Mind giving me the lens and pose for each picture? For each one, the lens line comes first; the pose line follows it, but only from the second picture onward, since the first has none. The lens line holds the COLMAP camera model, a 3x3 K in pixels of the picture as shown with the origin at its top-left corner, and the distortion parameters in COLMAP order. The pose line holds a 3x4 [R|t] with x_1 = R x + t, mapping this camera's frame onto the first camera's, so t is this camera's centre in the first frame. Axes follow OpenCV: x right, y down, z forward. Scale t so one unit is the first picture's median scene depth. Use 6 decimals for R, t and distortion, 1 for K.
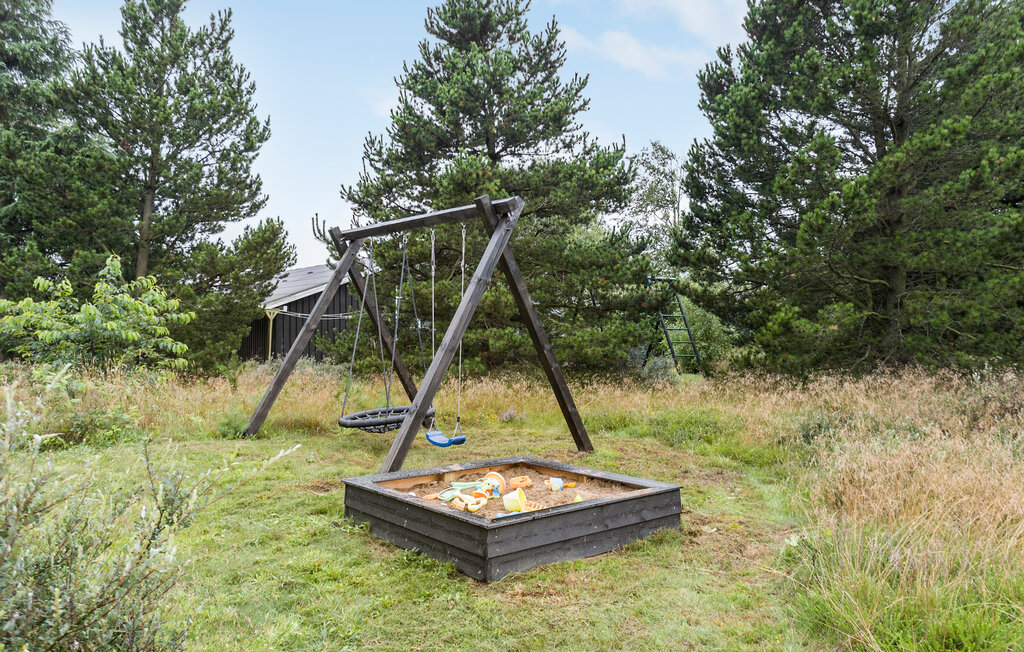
lens RADIAL K [[769.5, 0, 512.0], [0, 769.5, 326.0], [0, 0, 1]] dist [-0.002358, -0.001400]
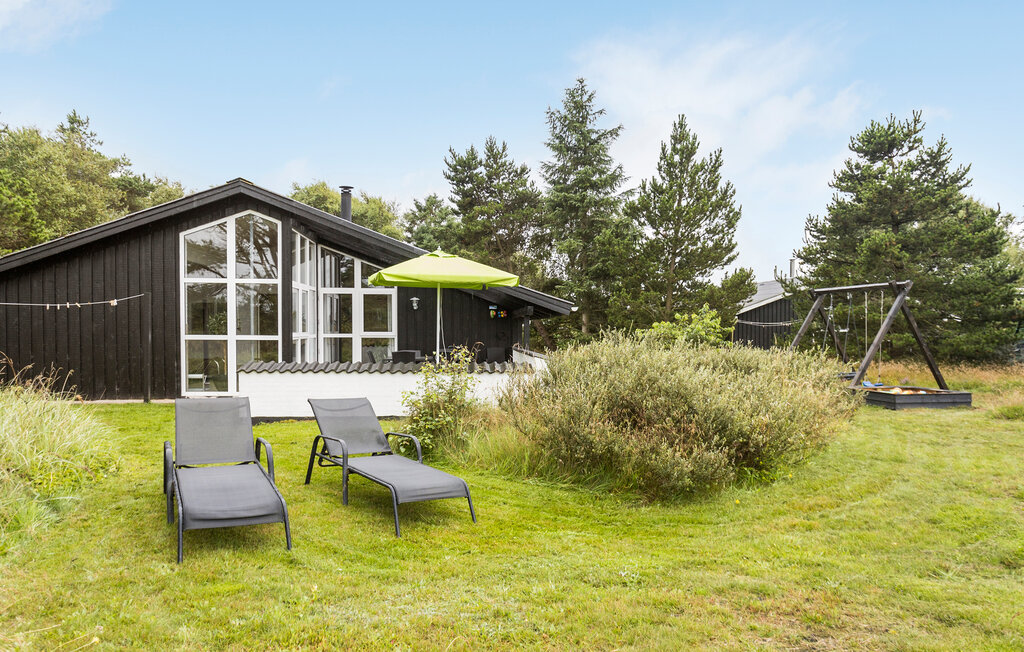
lens RADIAL K [[662.1, 0, 512.5], [0, 662.1, 341.2], [0, 0, 1]] dist [0.012426, 0.000385]
pose [[0.855871, 0.007361, -0.517137, 0.009212], [0.005262, 0.999723, 0.022939, -0.015659], [0.517163, -0.022354, 0.855595, -0.587855]]
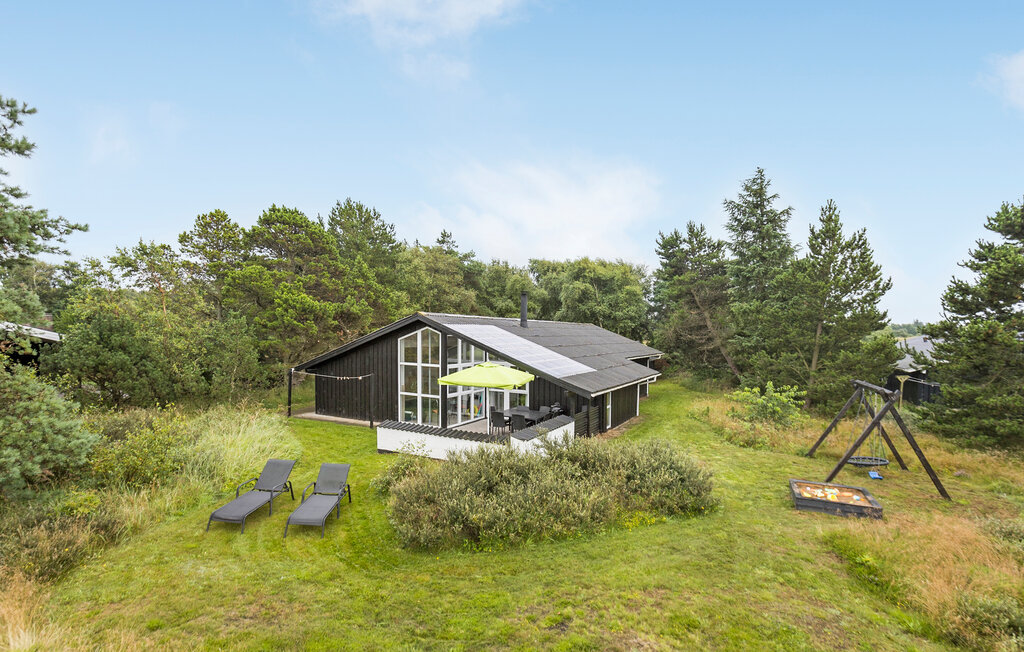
lens RADIAL K [[496.8, 0, 512.2], [0, 496.8, 354.8], [0, 0, 1]] dist [-0.001396, -0.000240]
pose [[0.457469, 0.045043, -0.888084, 0.384023], [-0.016657, 0.998975, 0.042087, -0.145223], [0.889070, -0.004460, 0.457750, -0.394712]]
